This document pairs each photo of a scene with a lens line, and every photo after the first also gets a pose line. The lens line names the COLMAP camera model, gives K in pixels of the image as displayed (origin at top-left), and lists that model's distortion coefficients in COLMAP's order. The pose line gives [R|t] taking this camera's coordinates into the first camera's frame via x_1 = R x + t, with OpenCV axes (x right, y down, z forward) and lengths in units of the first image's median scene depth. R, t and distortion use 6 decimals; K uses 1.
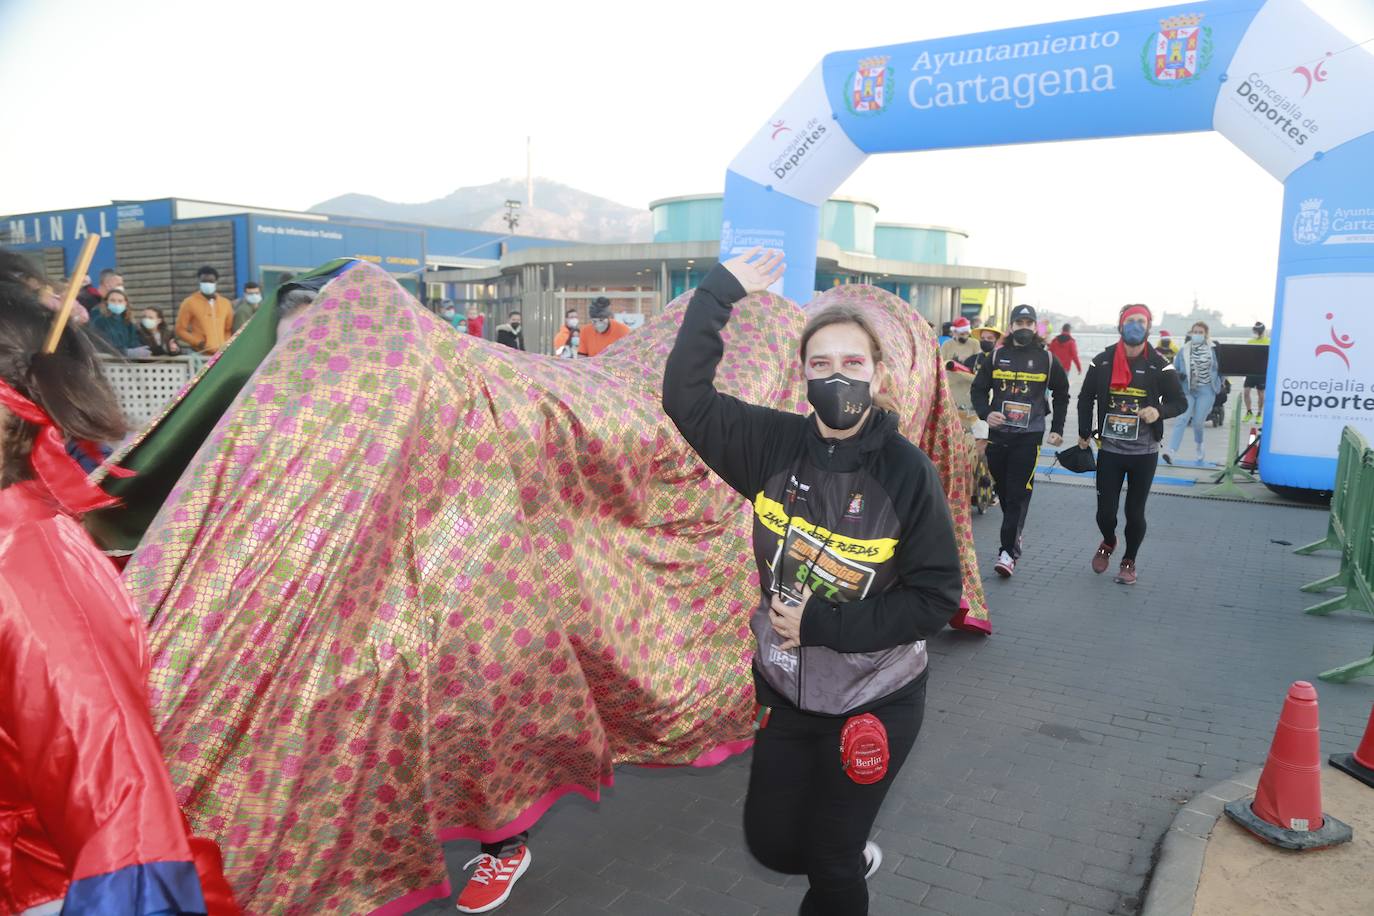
lens RADIAL K [[1038.7, 0, 687.0], [0, 1038.7, 458.0], [0, 0, 1]] dist [-0.054510, 0.054106]
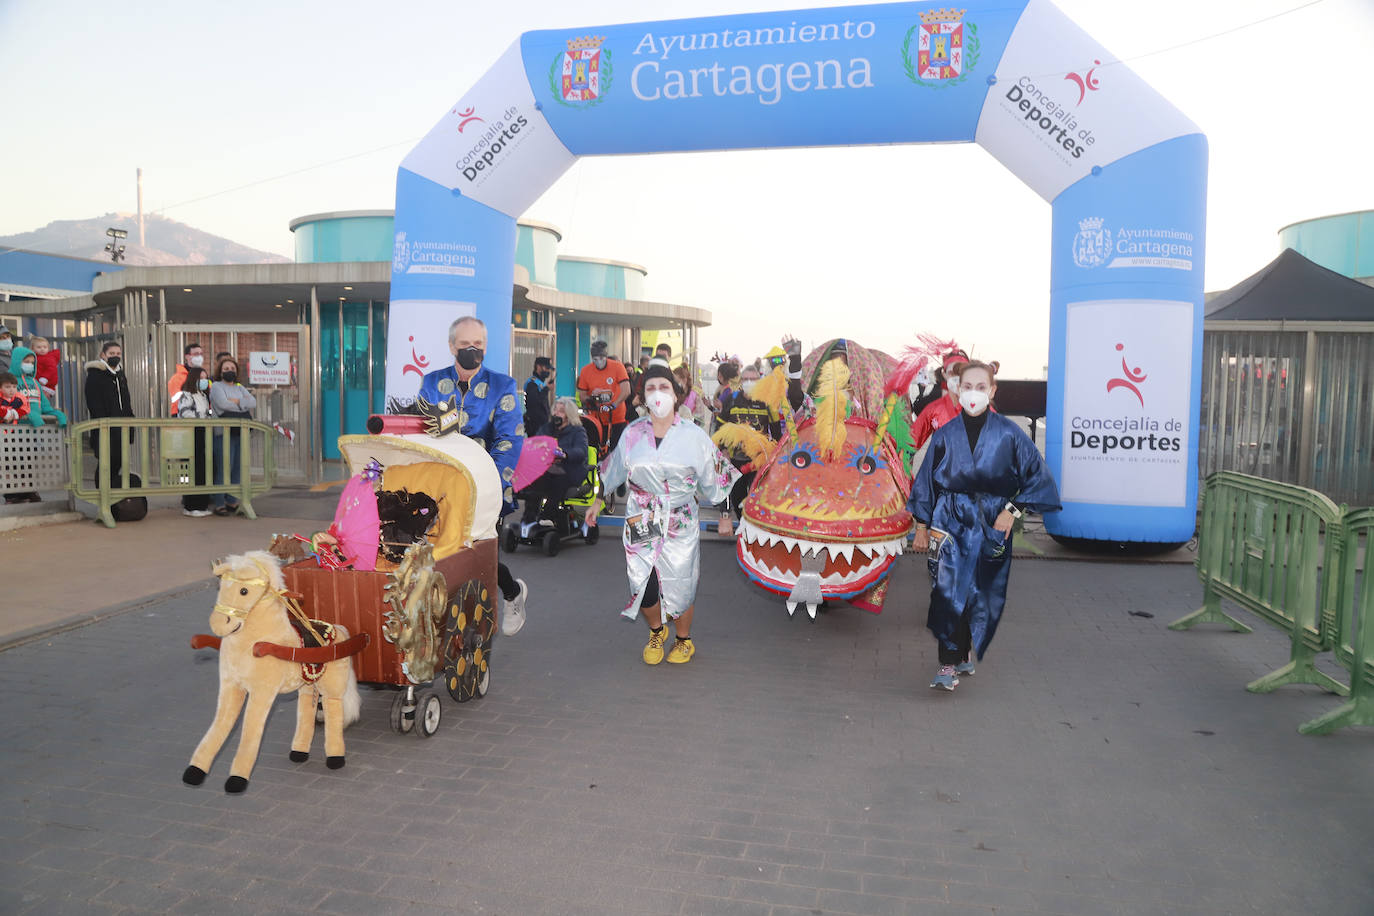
lens RADIAL K [[1038.7, 0, 687.0], [0, 1038.7, 458.0], [0, 0, 1]] dist [-0.054510, 0.054106]
pose [[0.944154, -0.028192, 0.328298, -0.023744], [0.042991, 0.998356, -0.037904, -0.019336], [-0.326689, 0.049901, 0.943814, 0.228528]]
